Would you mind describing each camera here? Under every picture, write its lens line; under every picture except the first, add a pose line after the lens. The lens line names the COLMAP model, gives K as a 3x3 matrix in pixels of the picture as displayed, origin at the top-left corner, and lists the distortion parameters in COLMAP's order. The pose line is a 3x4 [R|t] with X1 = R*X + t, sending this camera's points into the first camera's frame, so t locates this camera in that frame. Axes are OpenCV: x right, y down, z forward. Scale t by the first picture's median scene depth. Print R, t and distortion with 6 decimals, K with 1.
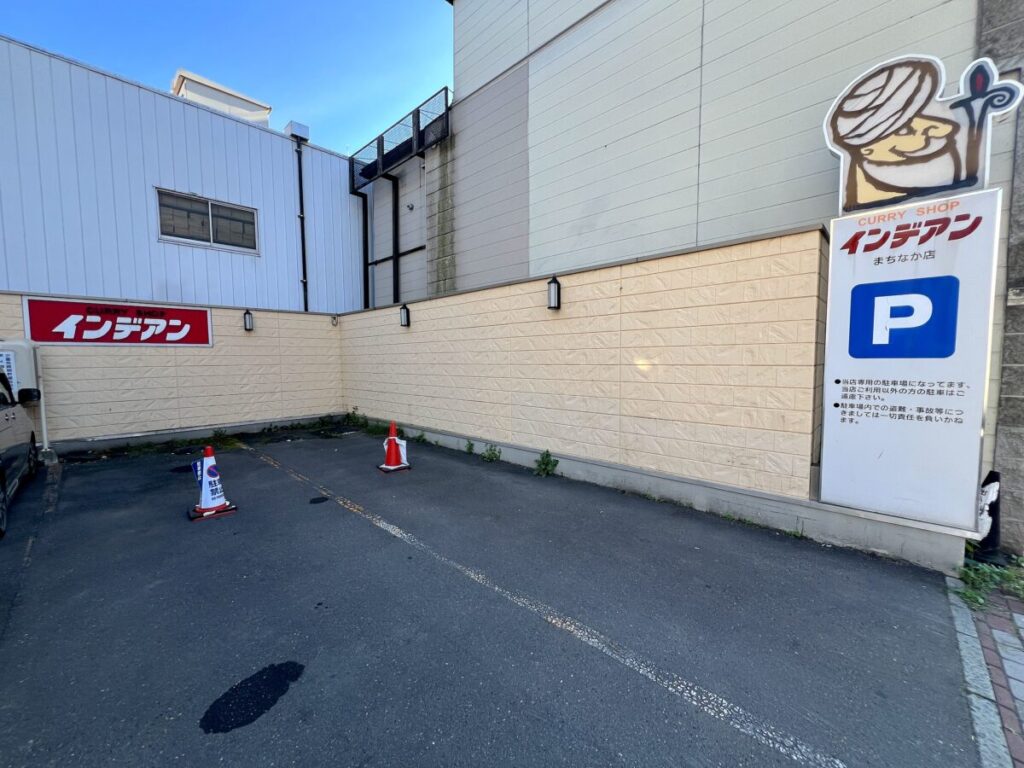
lens RADIAL K [[411.3, 0, 512.0], [0, 411.3, 384.0], [0, 0, 1]] dist [0.000810, 0.000113]
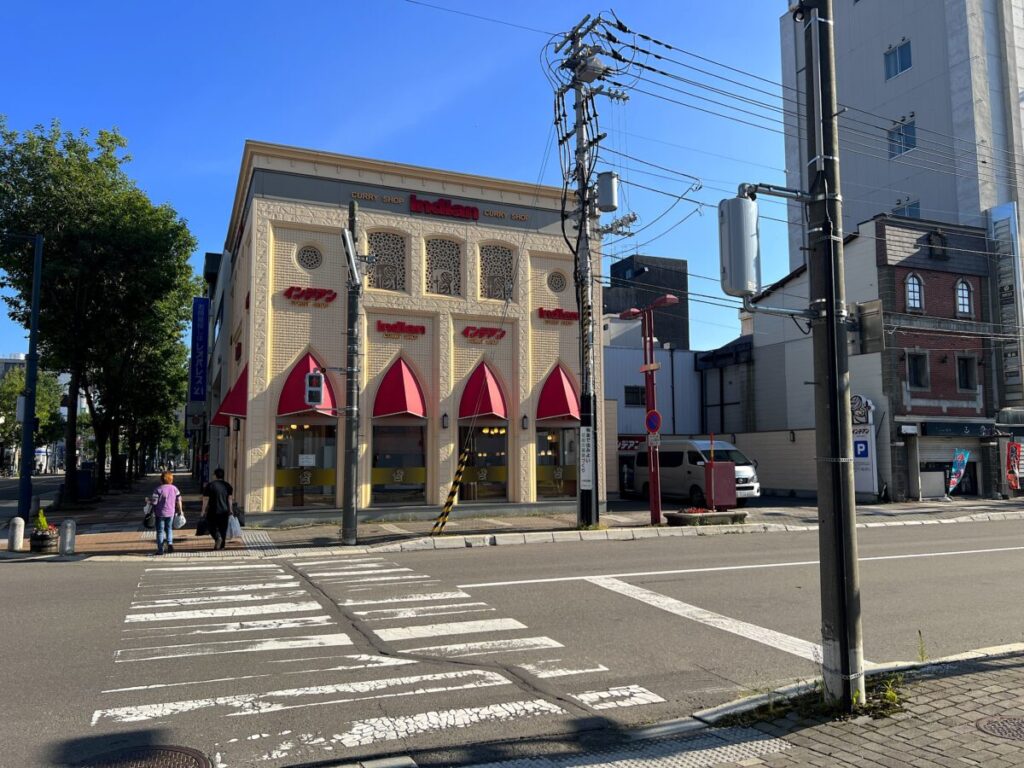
lens RADIAL K [[752.5, 0, 530.0], [0, 752.5, 384.8], [0, 0, 1]] dist [0.004980, 0.001762]
pose [[0.927613, -0.034486, -0.371948, 0.269650], [-0.025018, 0.987758, -0.153977, 0.218217], [0.372705, 0.152136, 0.915394, -3.418860]]
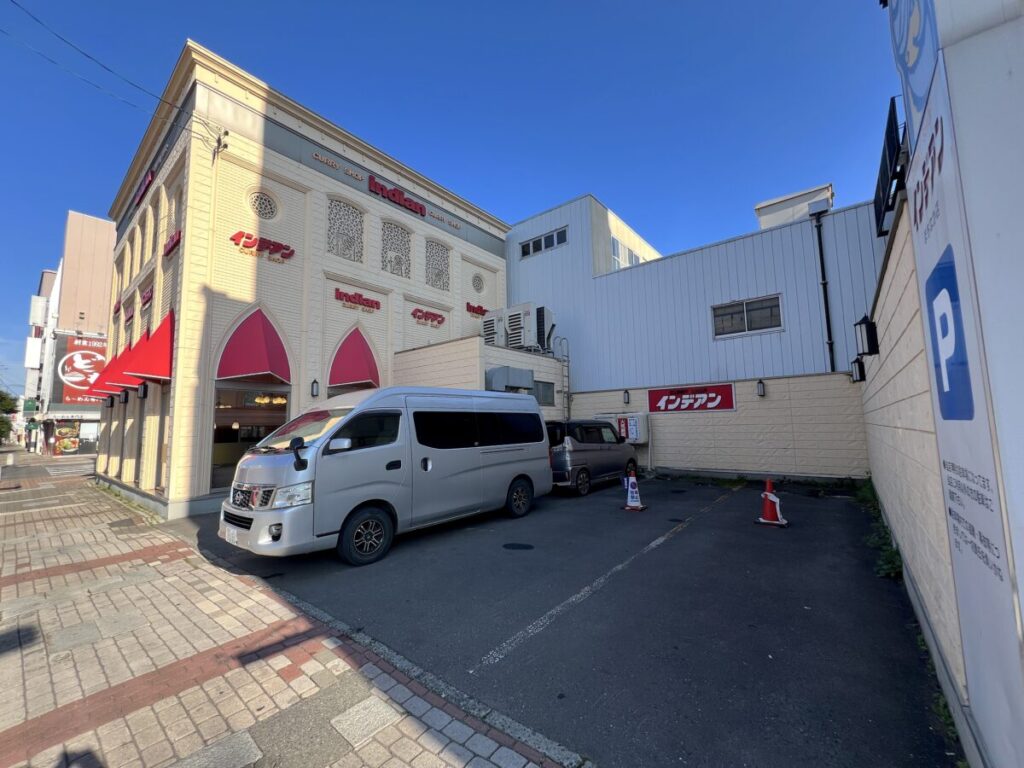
lens RADIAL K [[411.3, 0, 512.0], [0, 411.3, 384.0], [0, 0, 1]] dist [0.000810, 0.000113]
pose [[0.072903, -0.094449, -0.992857, 0.588558], [-0.044301, 0.994216, -0.097832, -0.014677], [0.996355, 0.051117, 0.068297, 0.191775]]
